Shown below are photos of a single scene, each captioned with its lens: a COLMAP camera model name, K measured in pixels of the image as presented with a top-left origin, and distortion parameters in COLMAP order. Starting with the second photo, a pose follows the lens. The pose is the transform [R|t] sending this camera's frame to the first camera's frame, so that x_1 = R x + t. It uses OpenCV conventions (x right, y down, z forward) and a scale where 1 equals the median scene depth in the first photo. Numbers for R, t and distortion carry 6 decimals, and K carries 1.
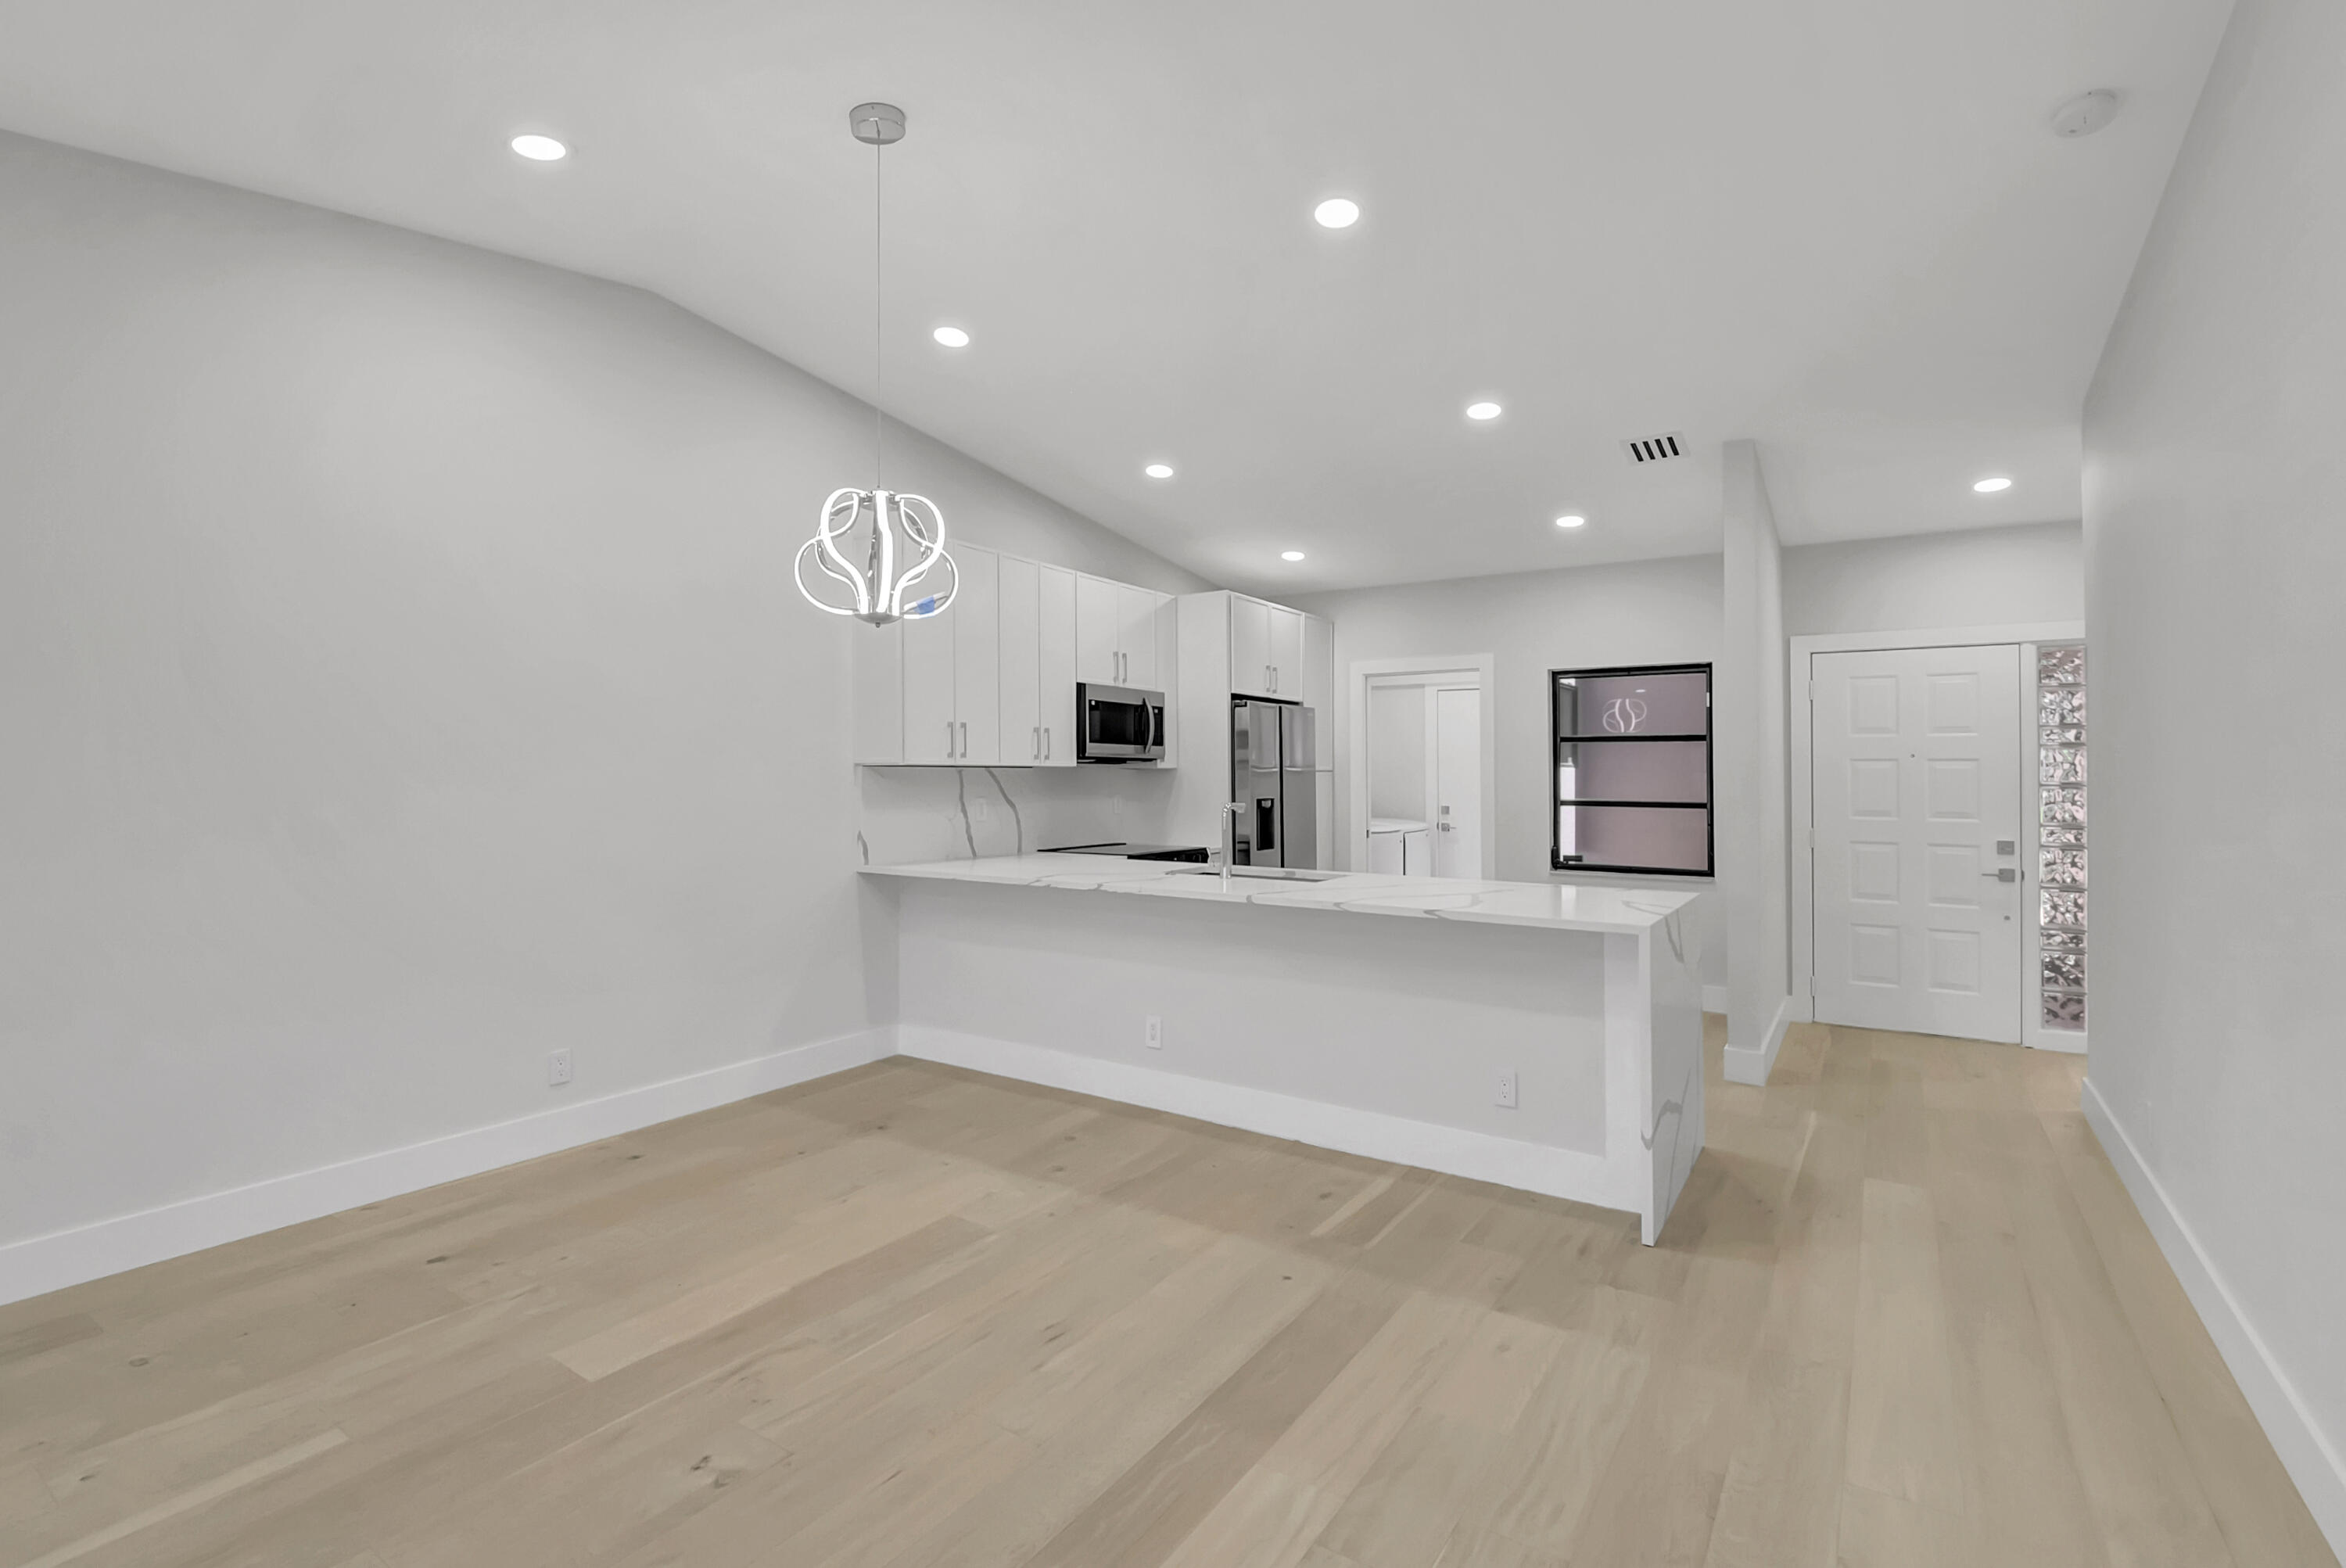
lens RADIAL K [[1068.7, 0, 1129.6], [0, 1068.7, 769.6], [0, 0, 1]] dist [0.001146, -0.009780]
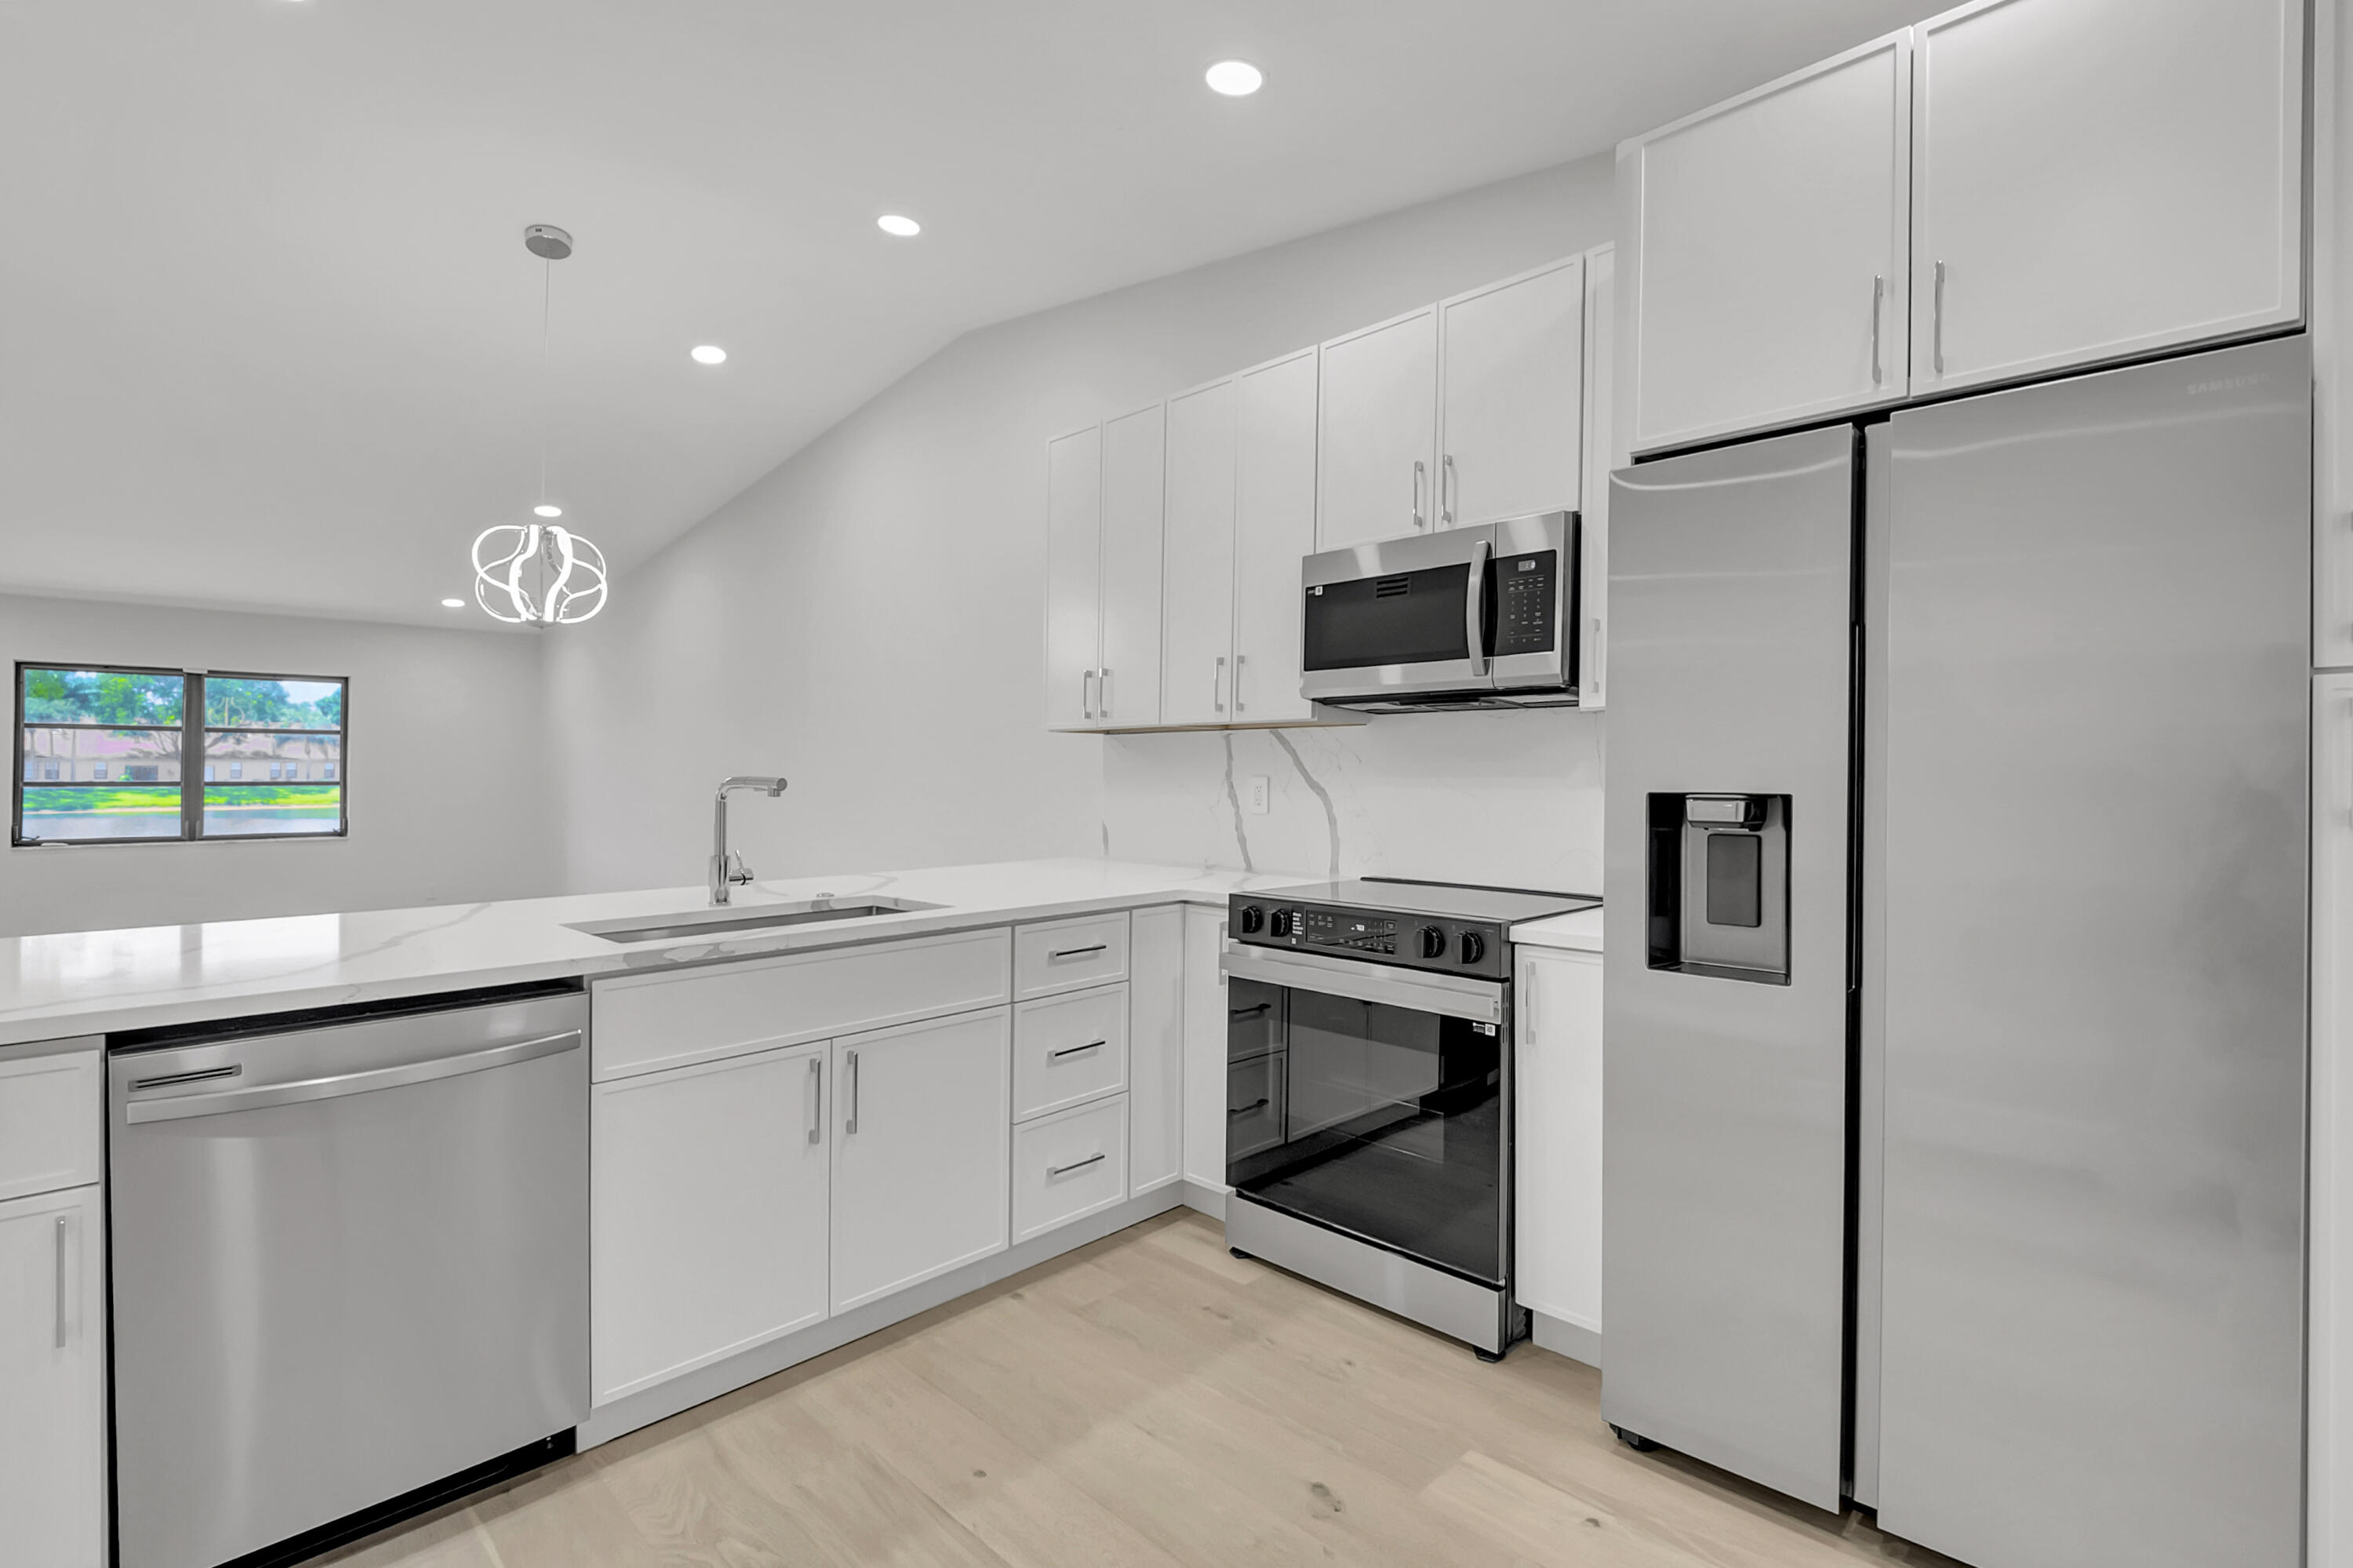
lens RADIAL K [[1077.1, 0, 1181.5], [0, 1077.1, 779.8], [0, 0, 1]] dist [0.010318, -0.018067]
pose [[-0.157702, 0.006930, -0.987462, 0.502081], [0.006101, 0.999963, 0.006043, 0.024283], [0.987468, -0.005071, -0.157738, 1.069038]]
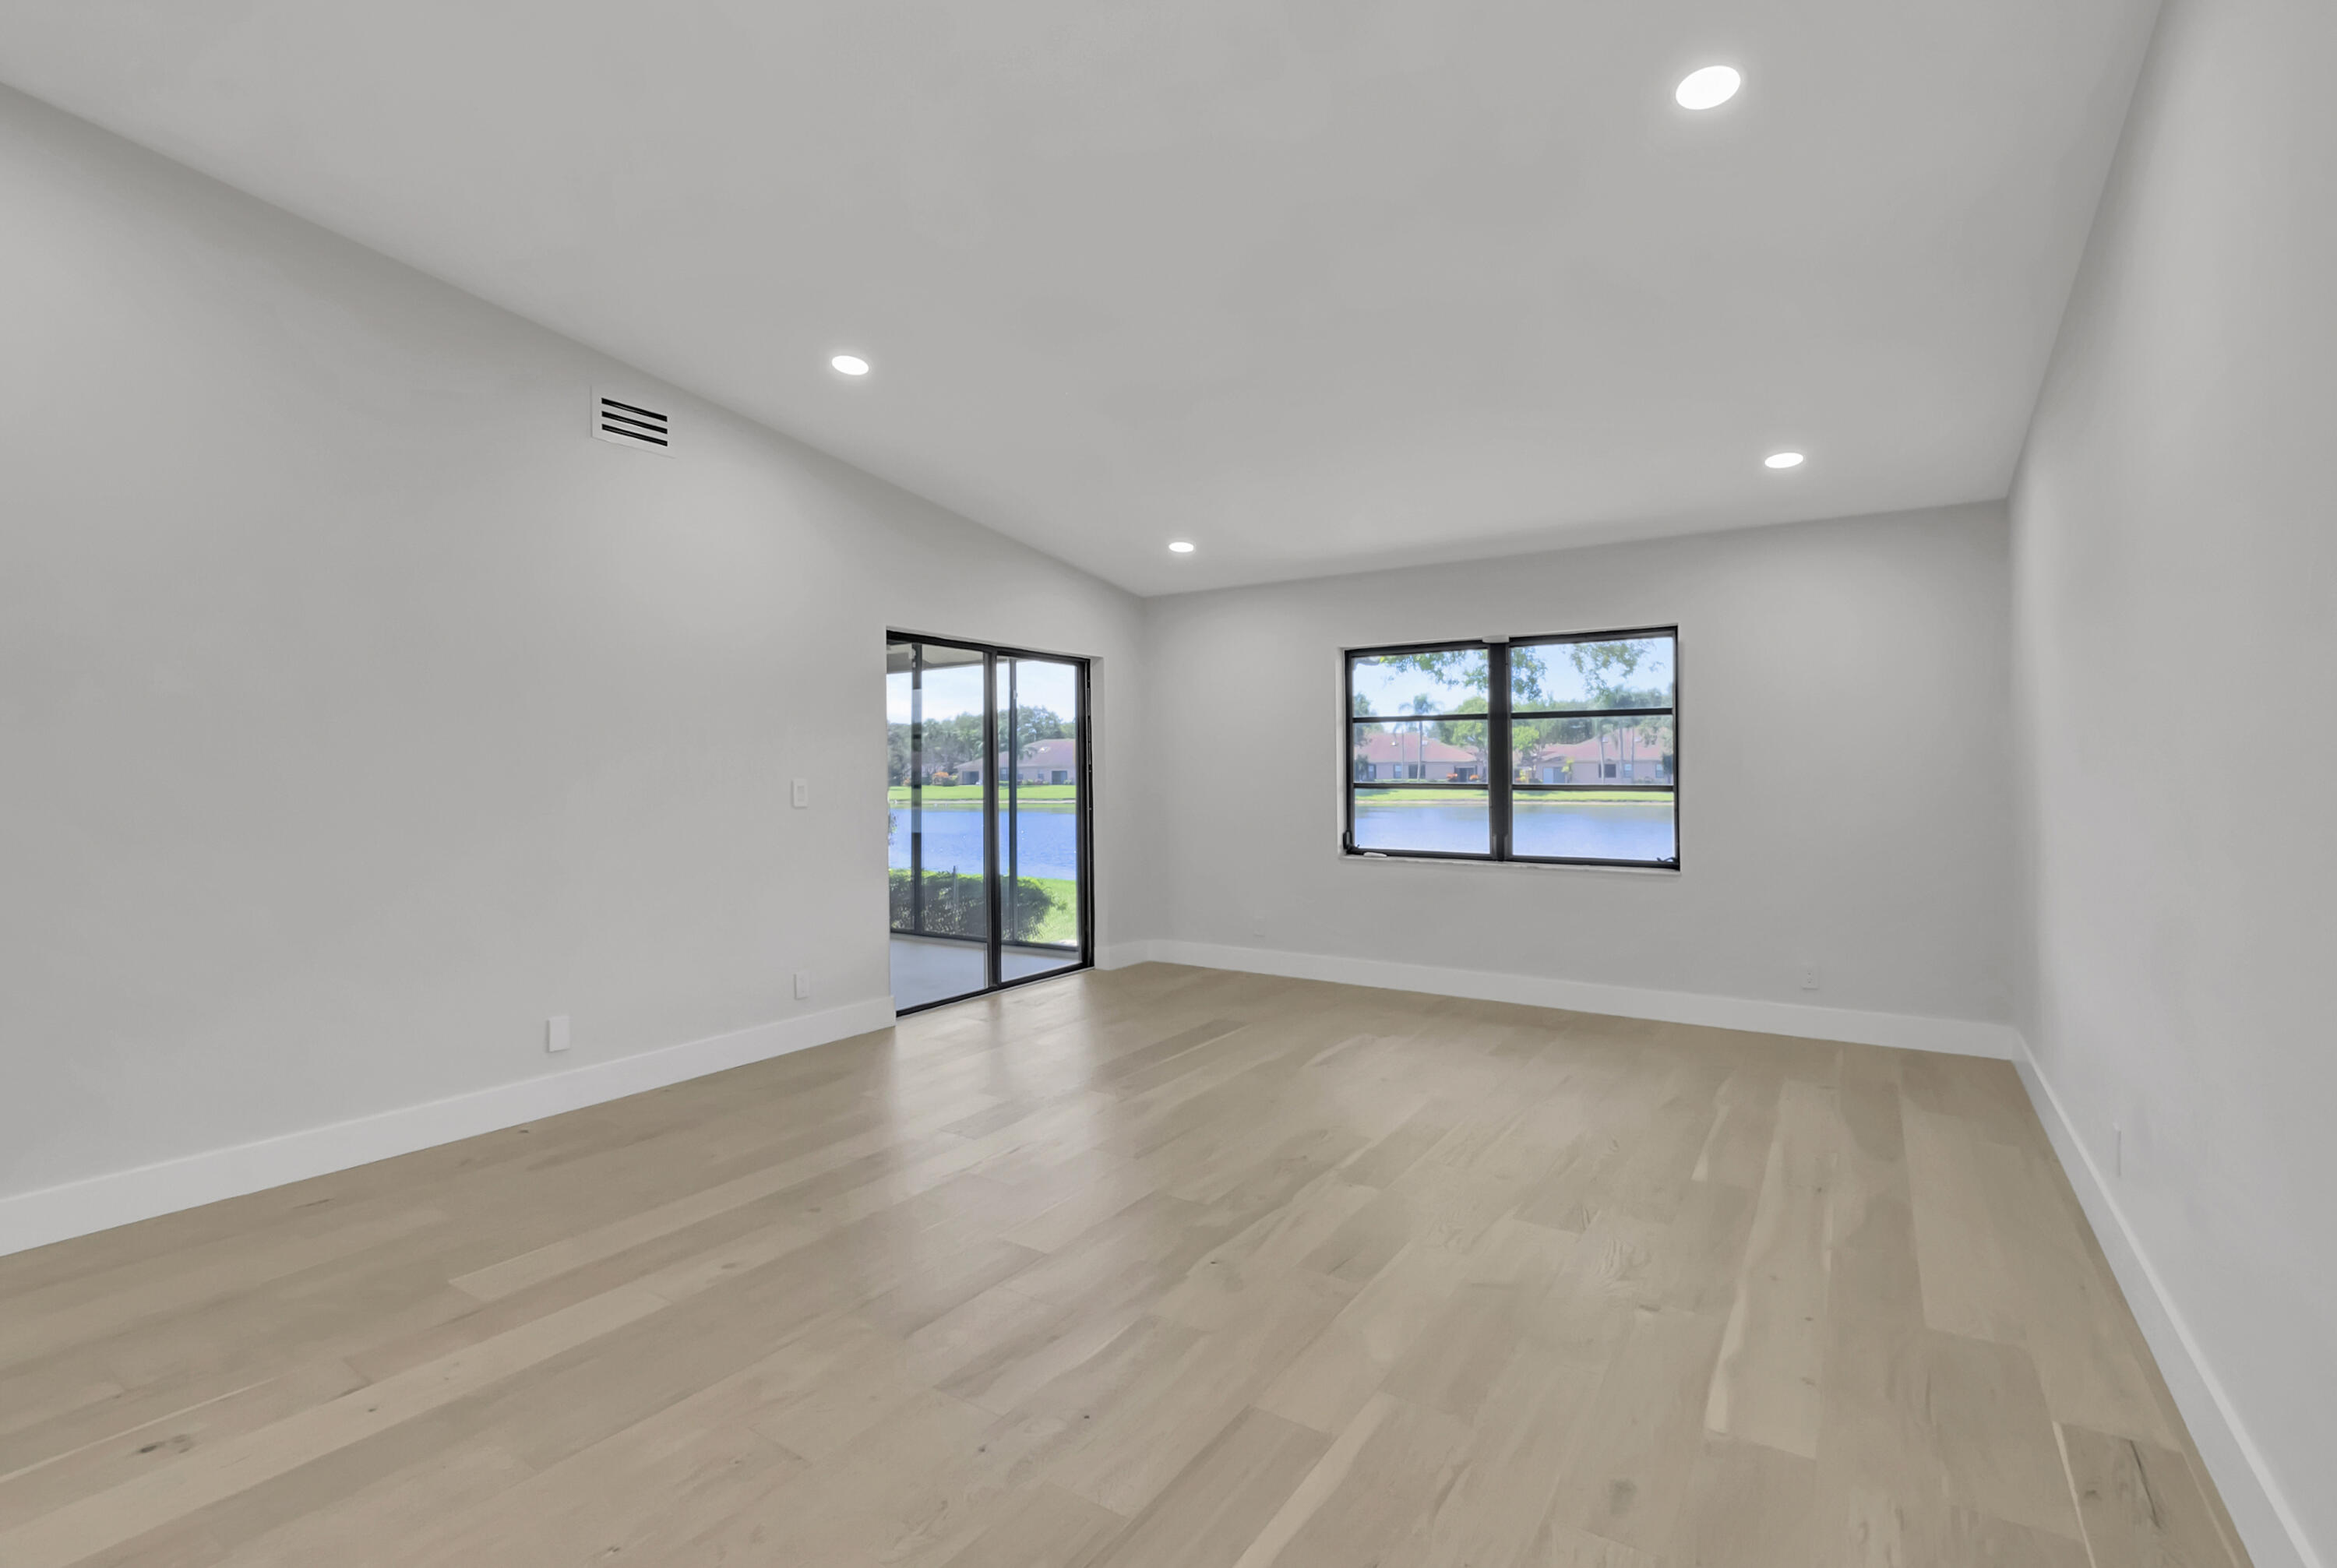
lens RADIAL K [[1073.2, 0, 1143.9], [0, 1073.2, 747.4], [0, 0, 1]] dist [-0.001232, -0.000554]
pose [[-0.999699, -0.001048, -0.024503, -0.297508], [-0.000335, 0.999577, -0.029069, 0.021669], [0.024523, -0.029052, -0.999277, 0.642738]]
